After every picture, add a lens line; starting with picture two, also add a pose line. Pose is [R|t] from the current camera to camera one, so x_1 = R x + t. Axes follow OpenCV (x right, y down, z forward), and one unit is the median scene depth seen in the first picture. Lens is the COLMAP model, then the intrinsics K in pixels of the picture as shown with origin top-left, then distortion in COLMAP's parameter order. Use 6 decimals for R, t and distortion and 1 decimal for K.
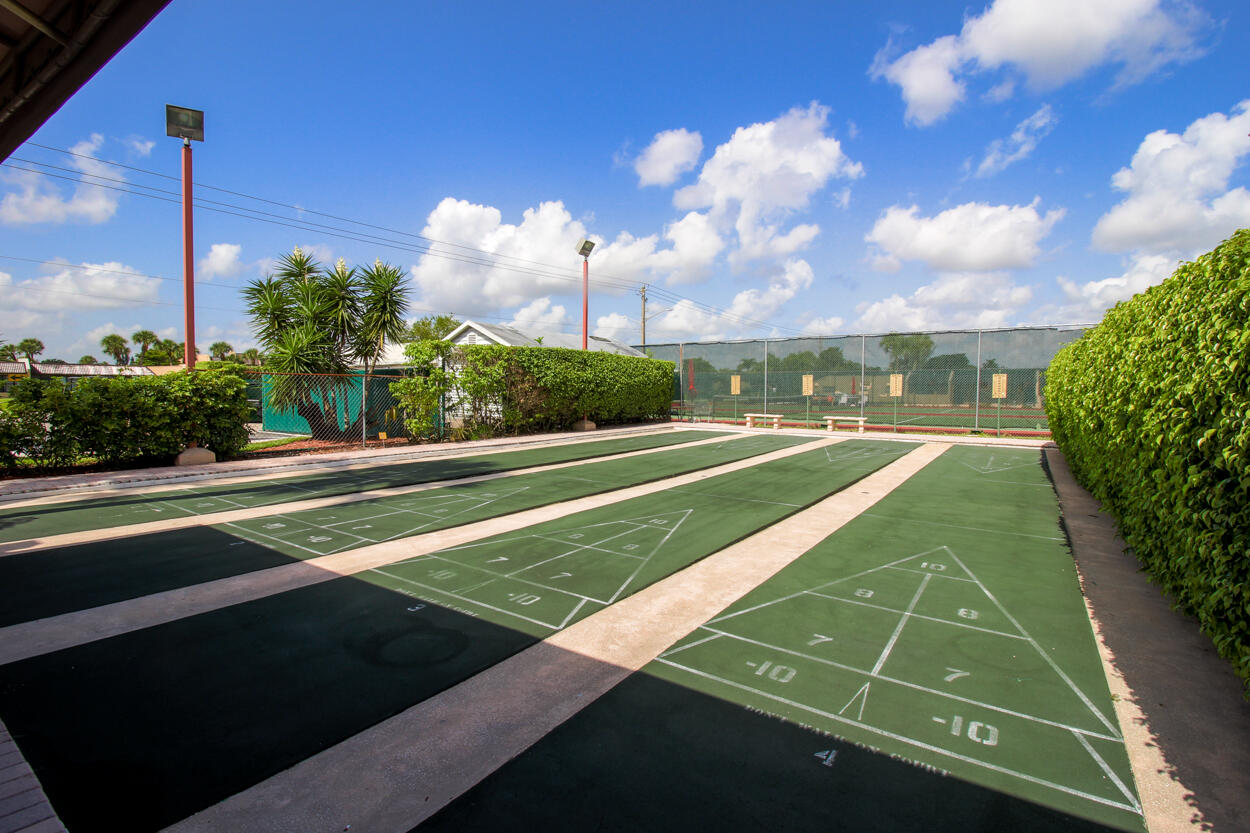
lens RADIAL K [[579.1, 0, 632.6], [0, 579.1, 410.1], [0, 0, 1]] dist [-0.002992, -0.008599]
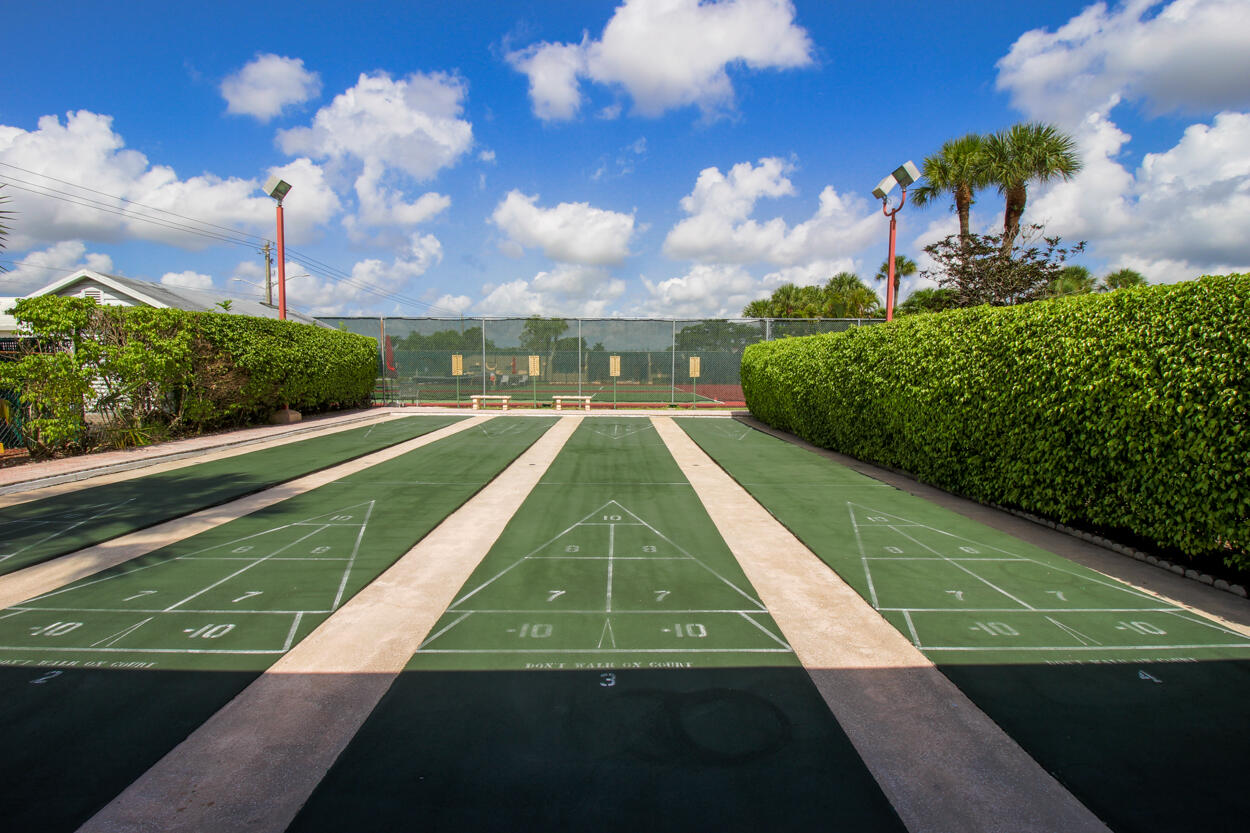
lens RADIAL K [[579.1, 0, 625.5], [0, 579.1, 422.7], [0, 0, 1]] dist [-0.002992, -0.008599]
pose [[0.813717, -0.054408, 0.578709, -0.166726], [0.020860, 0.997702, 0.064470, -0.006124], [-0.580886, -0.040389, 0.812982, 0.089909]]
